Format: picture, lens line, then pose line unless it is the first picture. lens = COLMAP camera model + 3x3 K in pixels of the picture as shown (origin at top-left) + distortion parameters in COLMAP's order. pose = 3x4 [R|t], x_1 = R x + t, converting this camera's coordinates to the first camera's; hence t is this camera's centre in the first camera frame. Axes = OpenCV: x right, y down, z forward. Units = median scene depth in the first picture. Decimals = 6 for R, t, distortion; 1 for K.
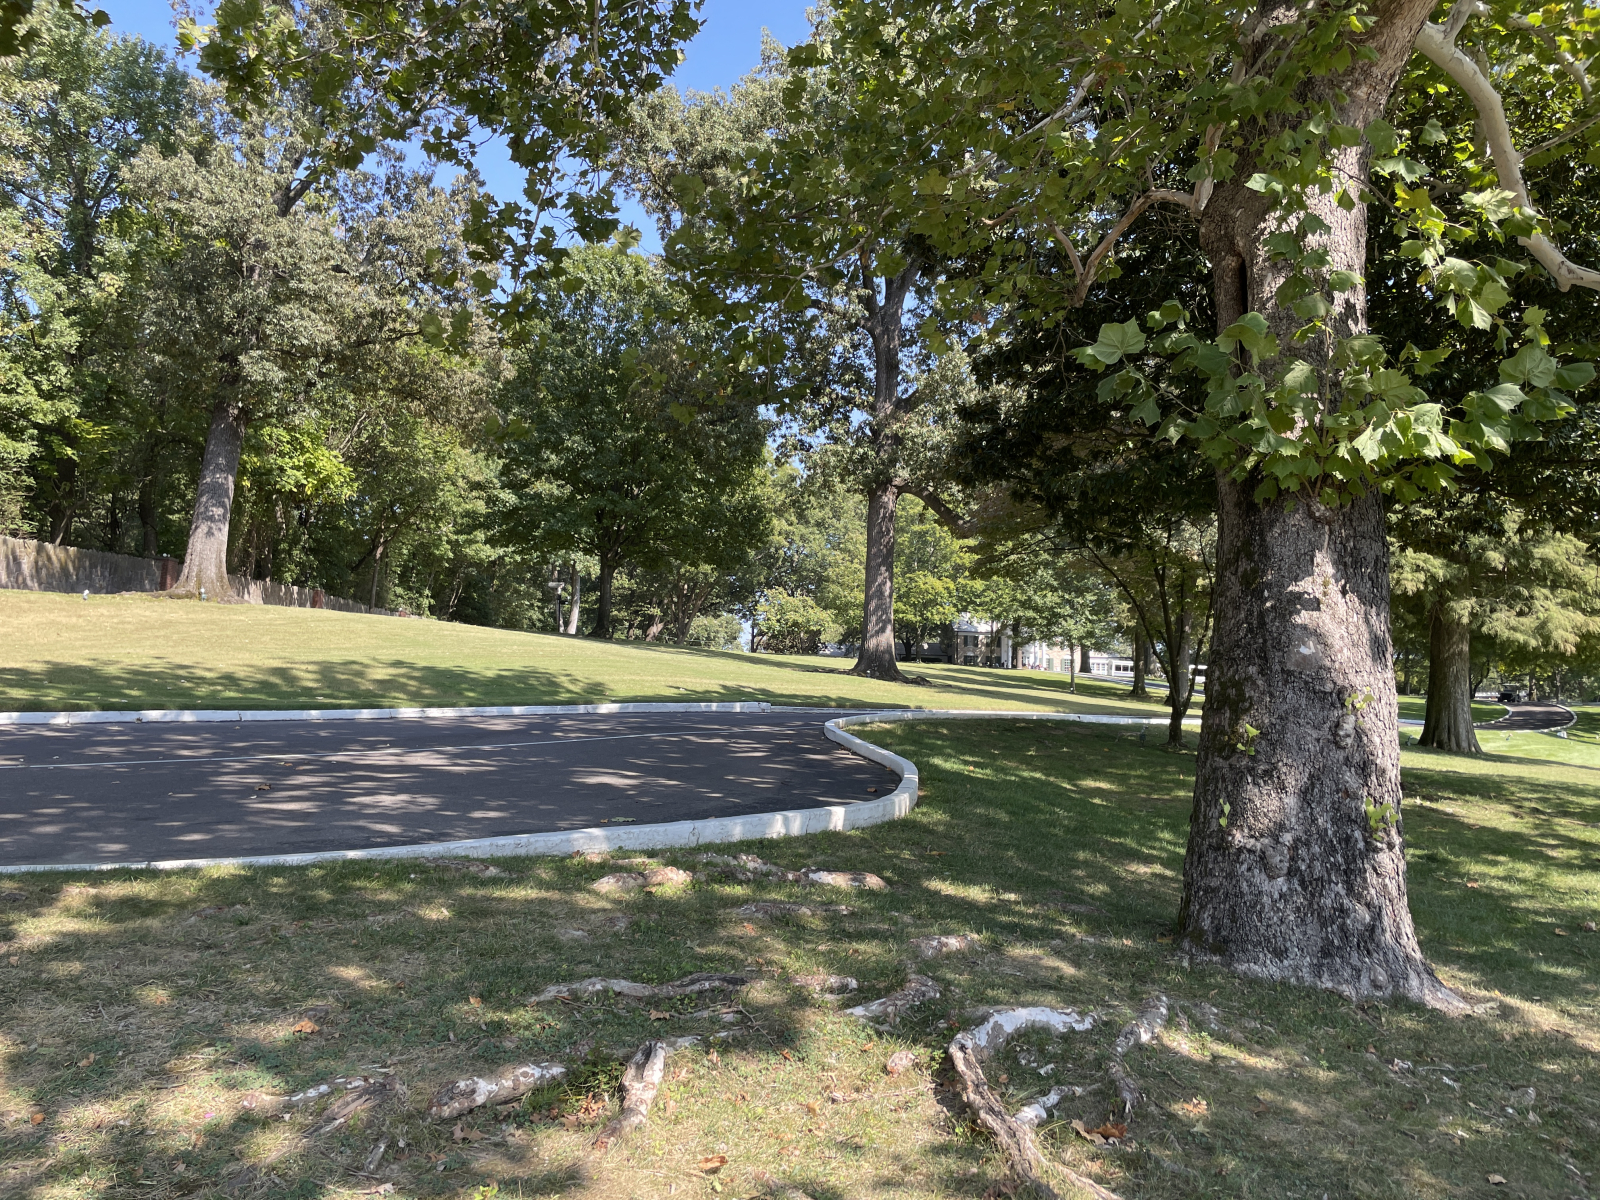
lens RADIAL K [[1206.7, 0, 800.9], [0, 1206.7, 563.5], [0, 0, 1]] dist [0.060263, -0.091061]
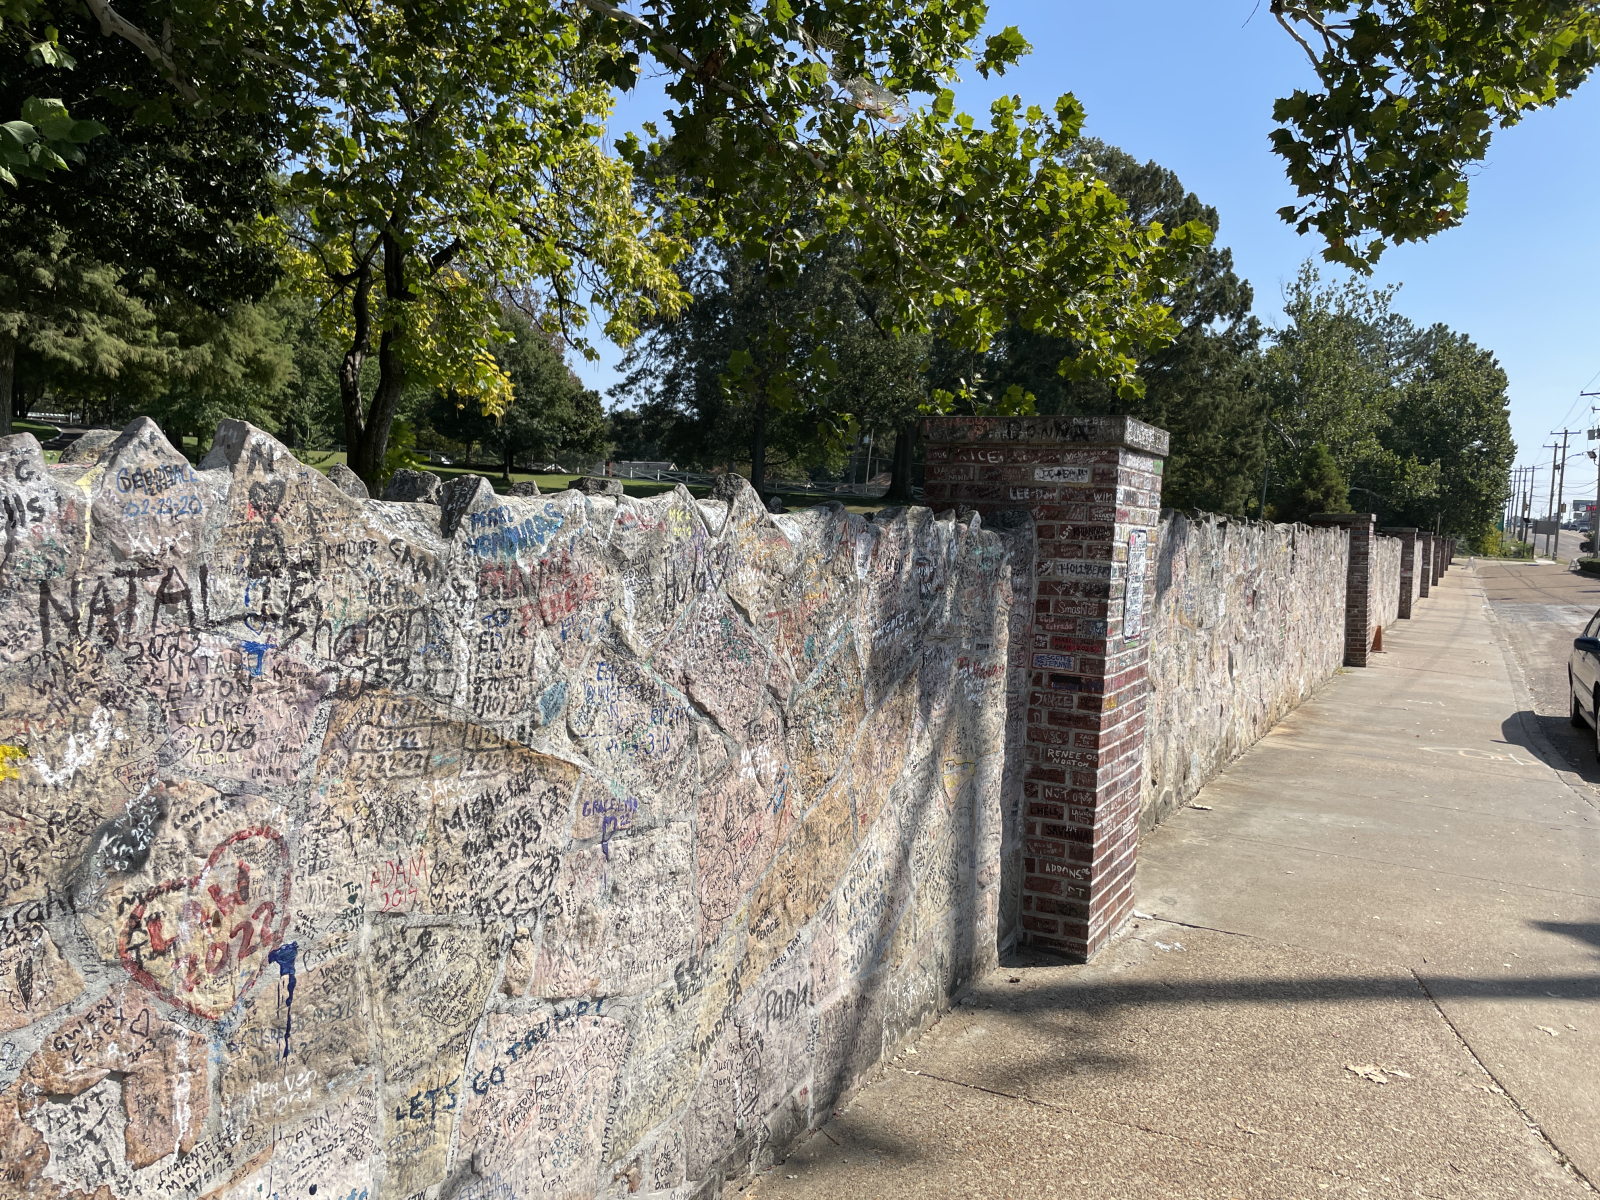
lens RADIAL K [[1206.7, 0, 806.0], [0, 1206.7, 593.0], [0, 0, 1]] dist [0.060263, -0.091061]
pose [[0.483677, -0.057698, 0.873343, -0.050441], [-0.159976, 0.975188, 0.153025, -0.008536], [-0.860502, -0.213728, 0.462446, -0.178439]]
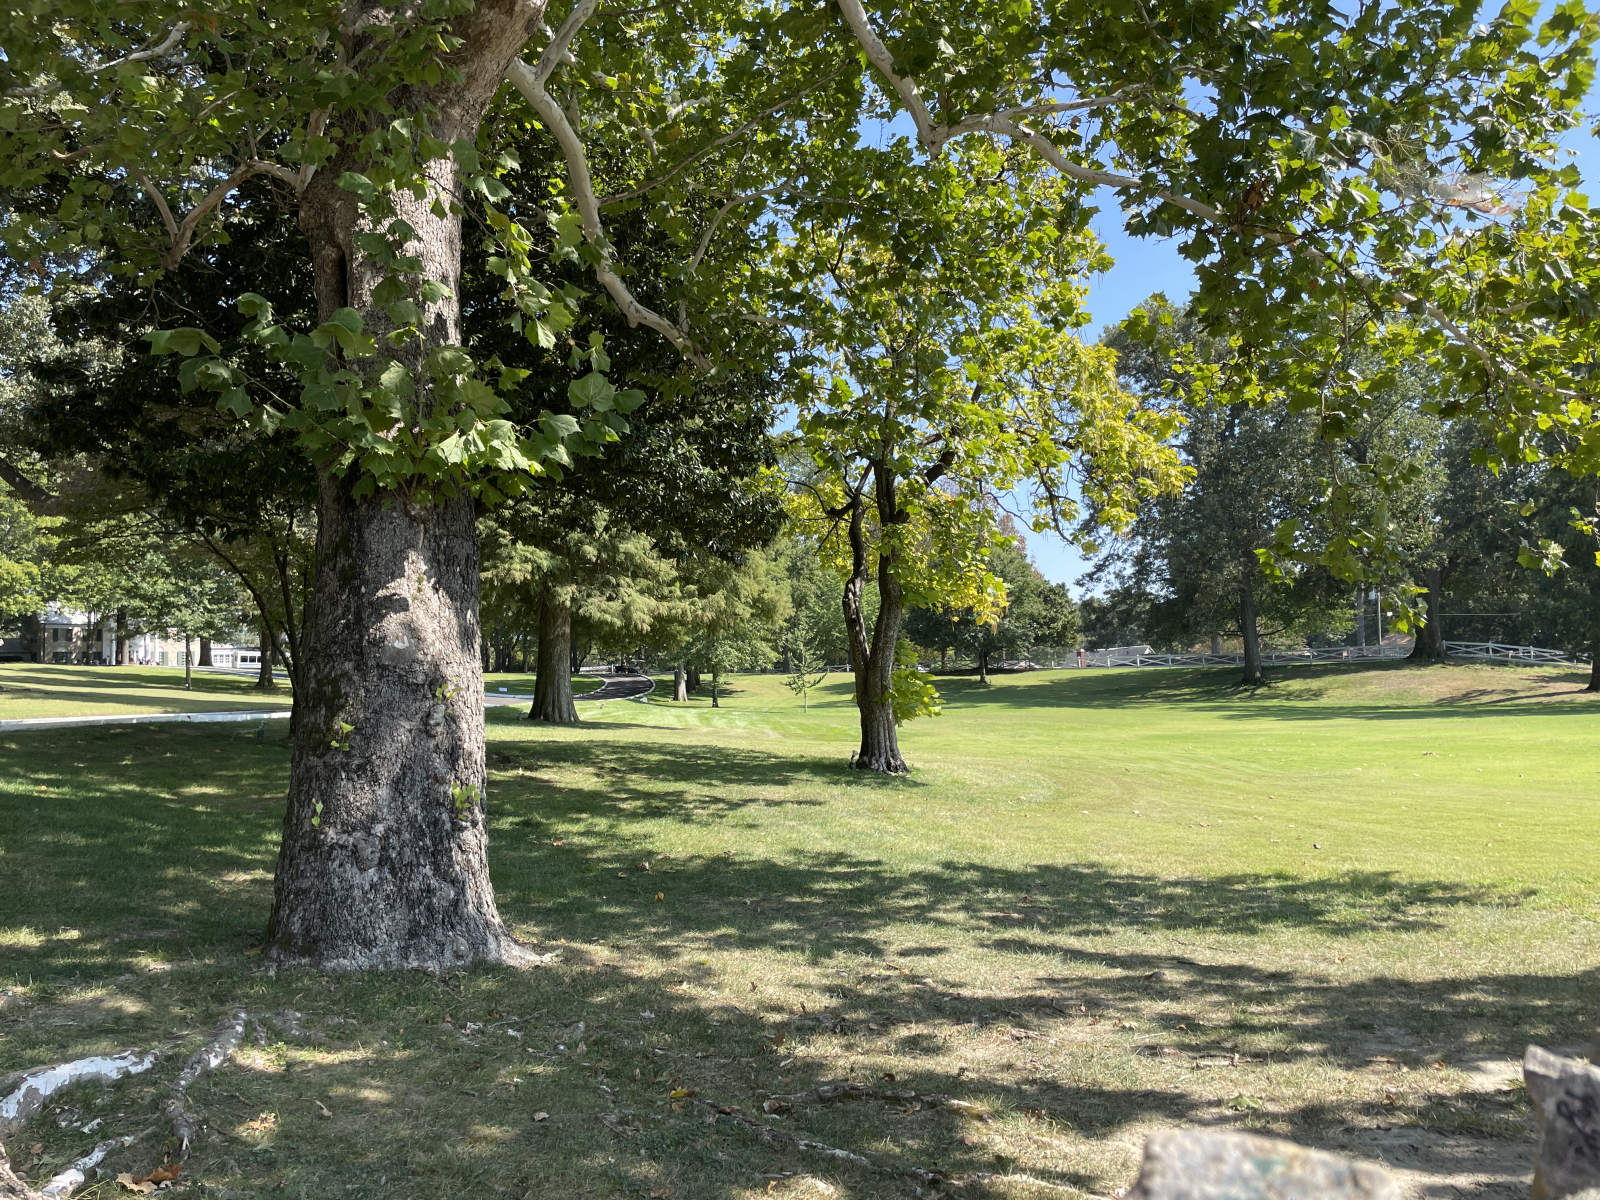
lens RADIAL K [[1206.7, 0, 803.7], [0, 1206.7, 576.7], [0, 0, 1]] dist [0.060263, -0.091061]
pose [[0.773647, 0.002693, 0.633611, 0.023864], [-0.016907, 0.999723, 0.016395, -0.007551], [-0.633391, -0.023396, 0.773478, -0.008756]]
